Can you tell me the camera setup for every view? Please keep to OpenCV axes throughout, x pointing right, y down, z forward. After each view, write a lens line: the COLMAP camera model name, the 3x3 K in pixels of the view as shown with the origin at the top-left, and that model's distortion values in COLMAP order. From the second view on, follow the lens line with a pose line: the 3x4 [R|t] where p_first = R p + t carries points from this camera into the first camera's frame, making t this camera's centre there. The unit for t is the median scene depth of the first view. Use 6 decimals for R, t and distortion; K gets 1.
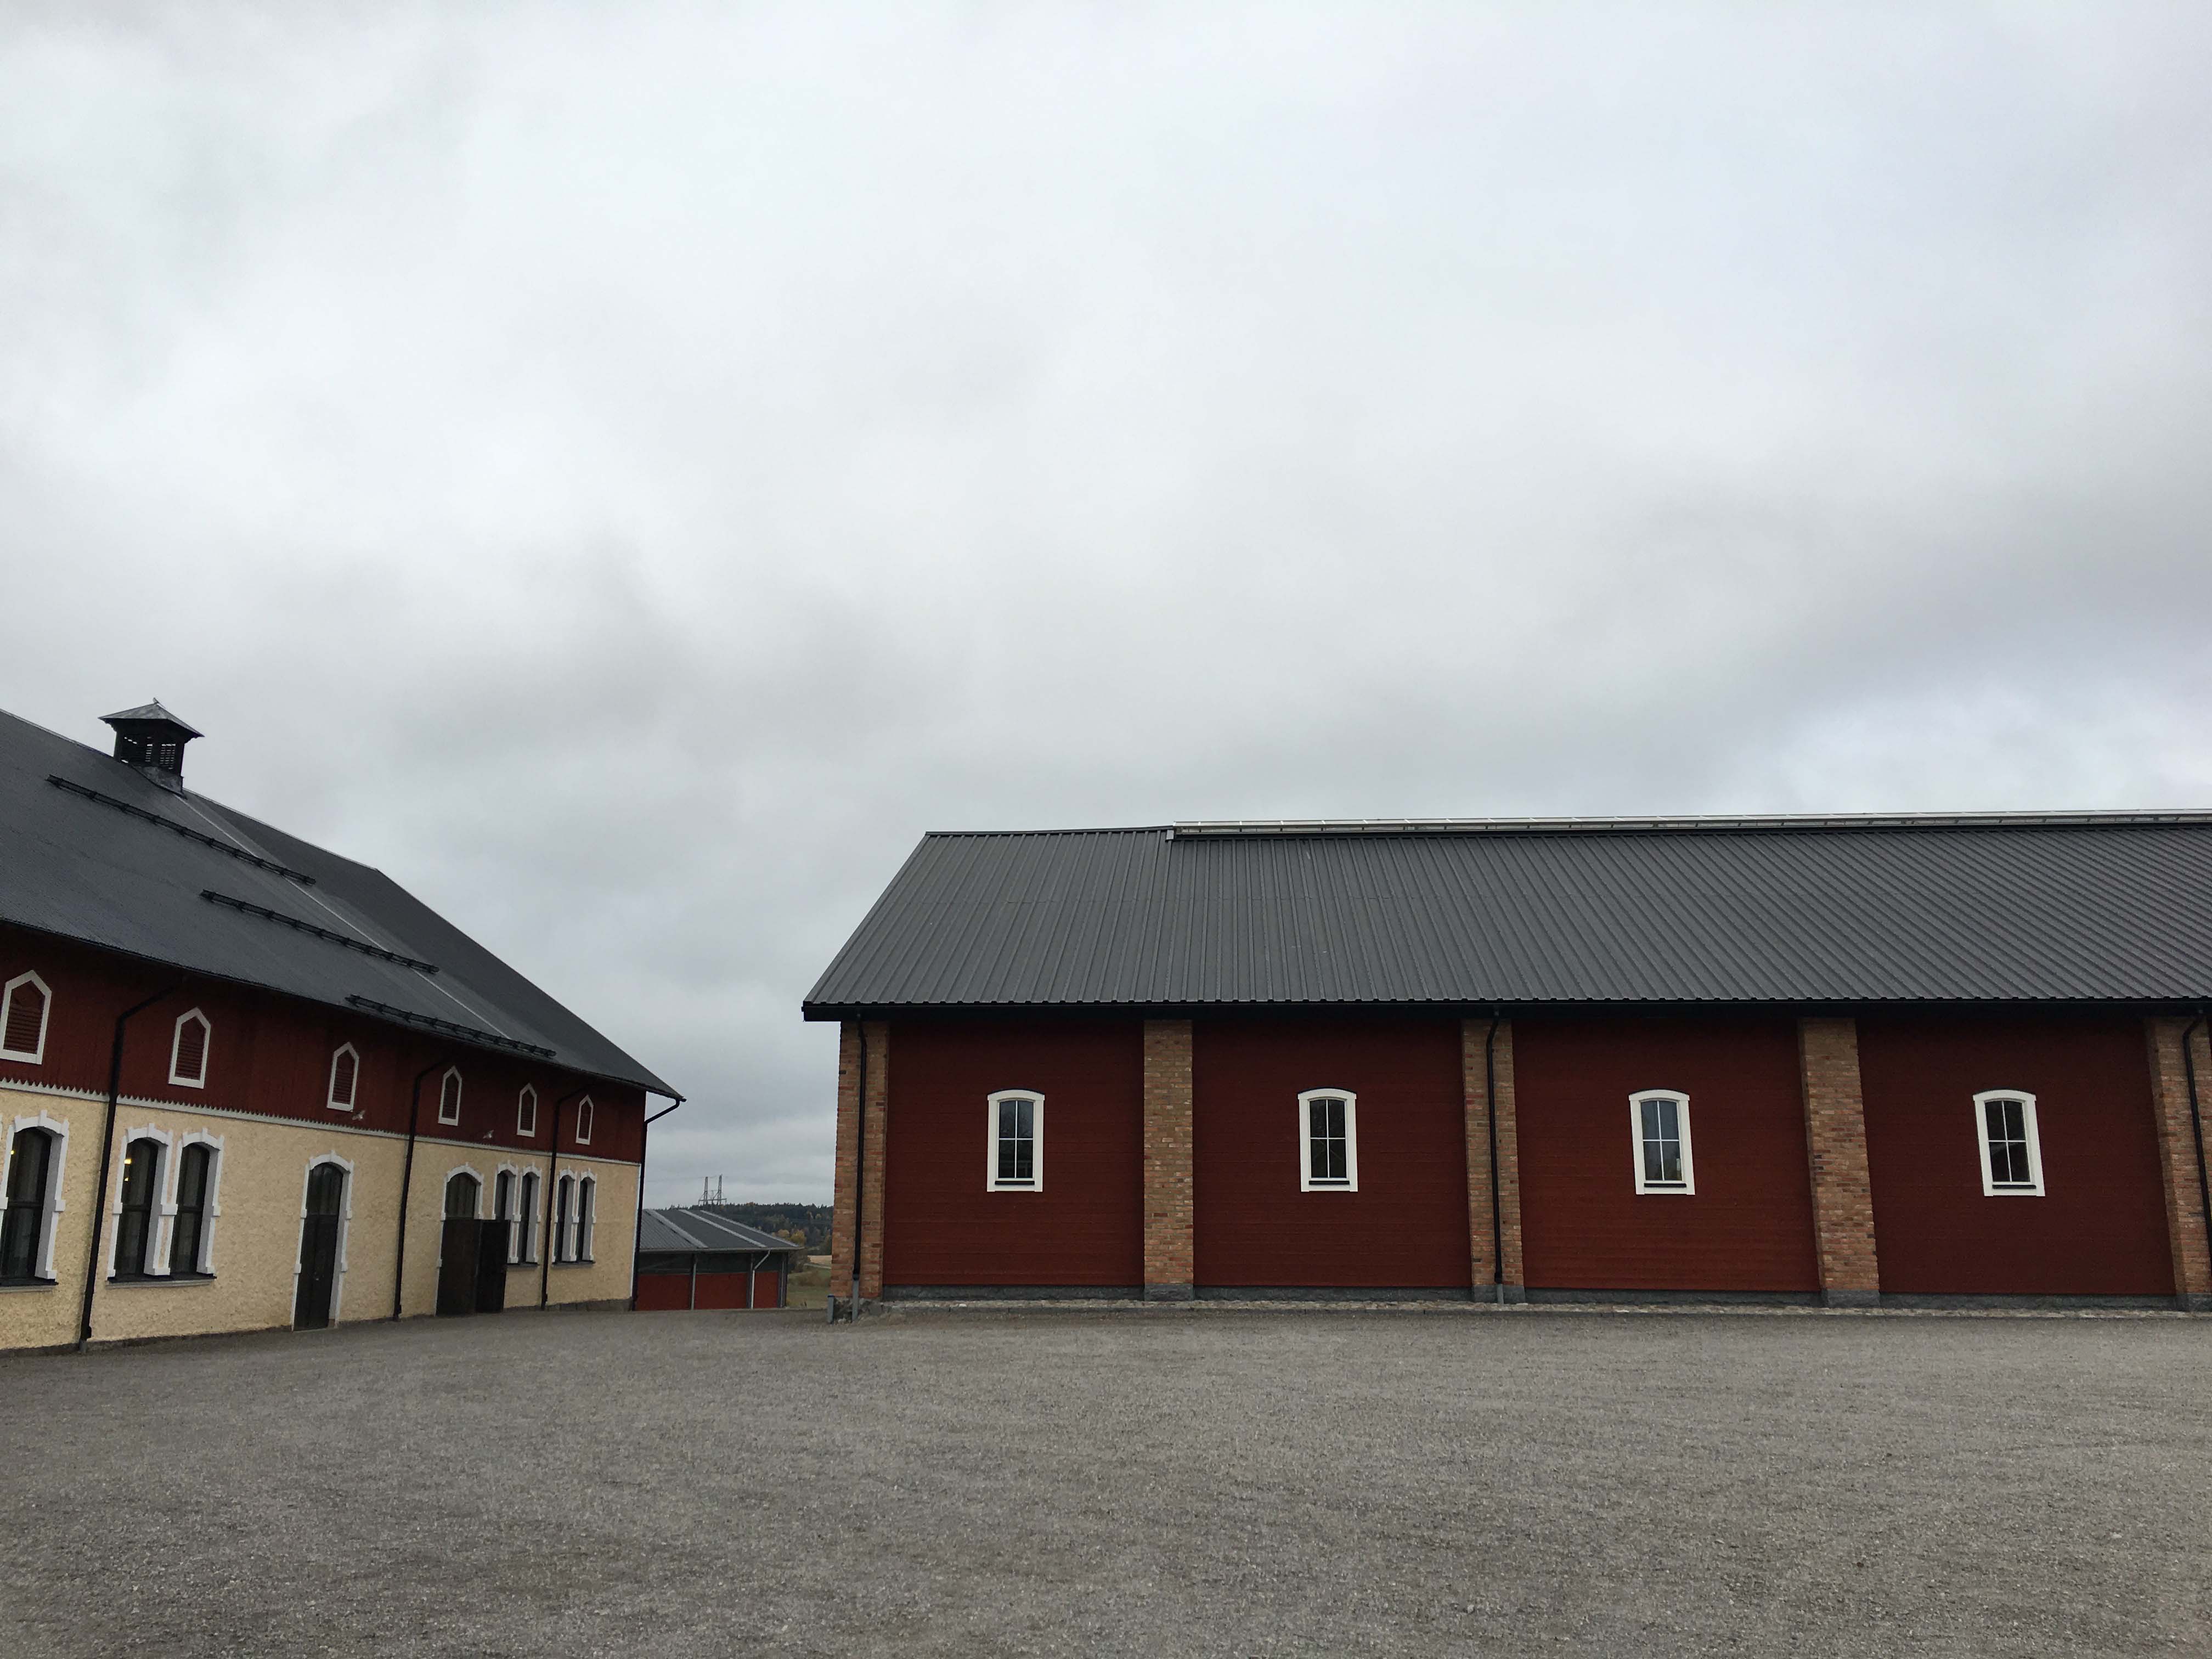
lens RADIAL K [[1871.0, 0, 1106.0], [0, 1871.0, 829.5], [0, 0, 1]] dist [-0.010299, -0.005430]
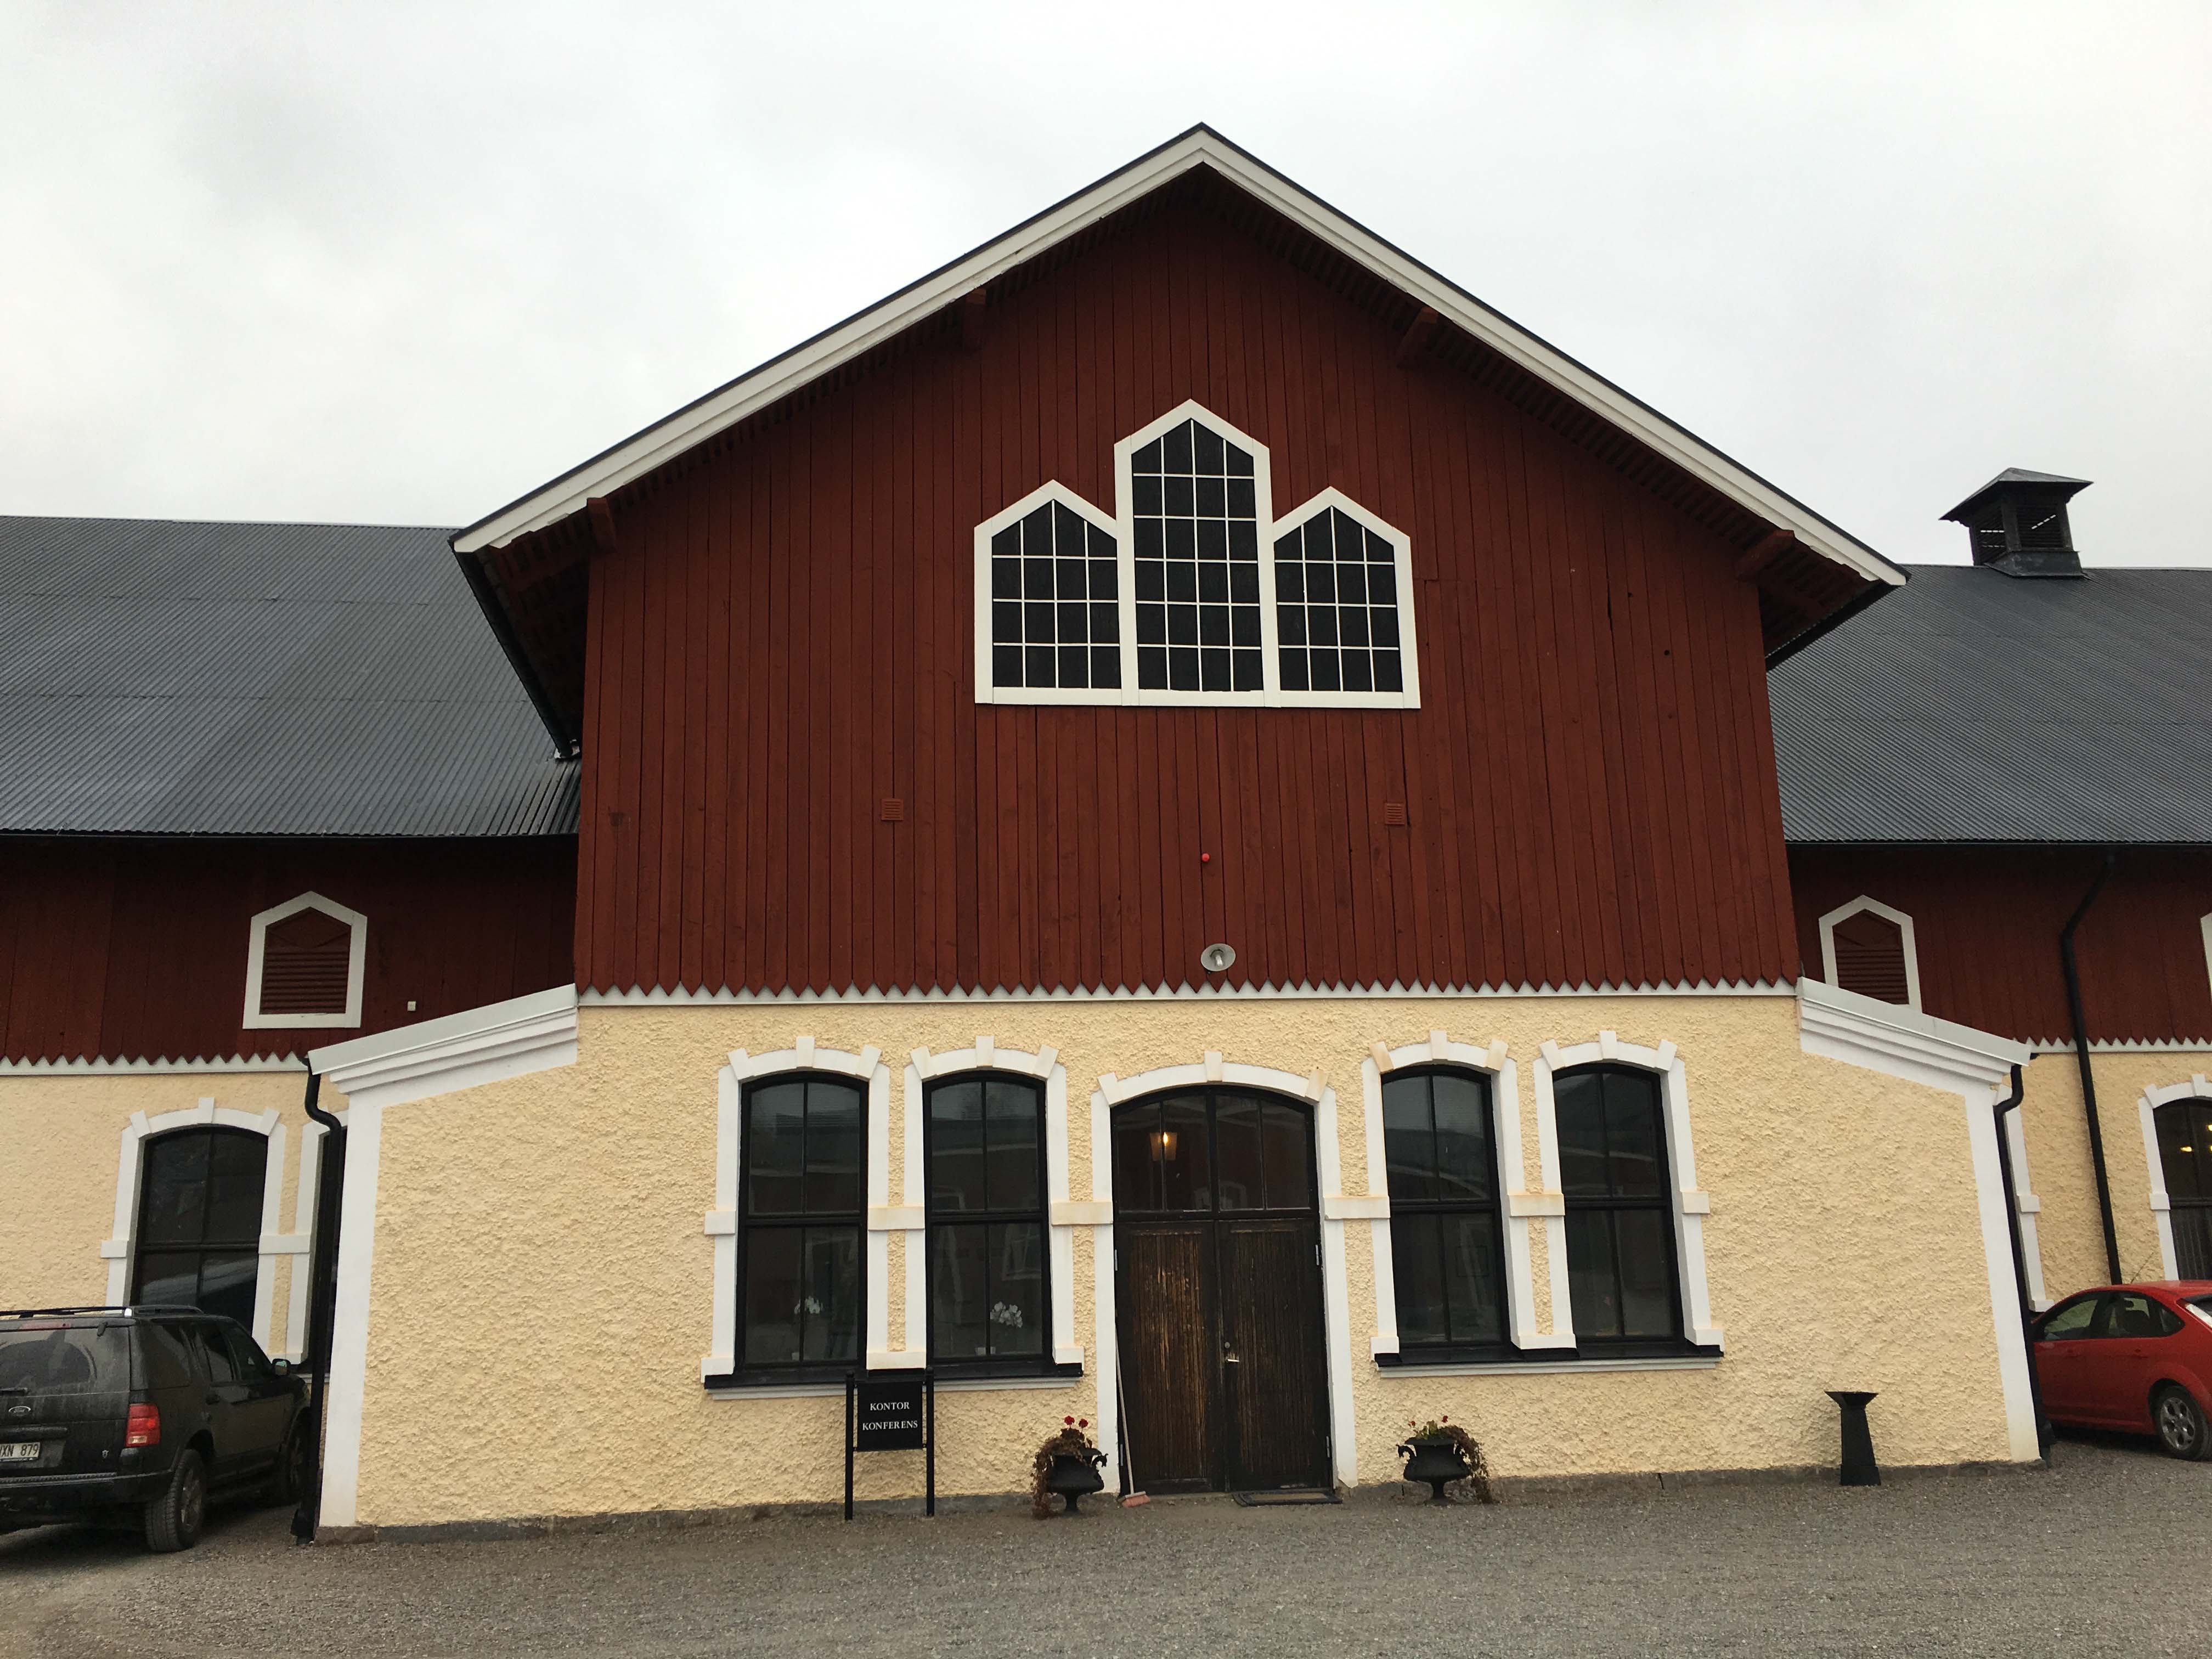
lens RADIAL K [[1871.0, 0, 1106.0], [0, 1871.0, 829.5], [0, 0, 1]] dist [-0.010299, -0.005430]
pose [[0.206081, -0.249489, -0.946195, 0.055425], [0.246127, 0.949080, -0.196644, 0.216082], [0.947076, -0.192359, 0.256993, 0.979853]]
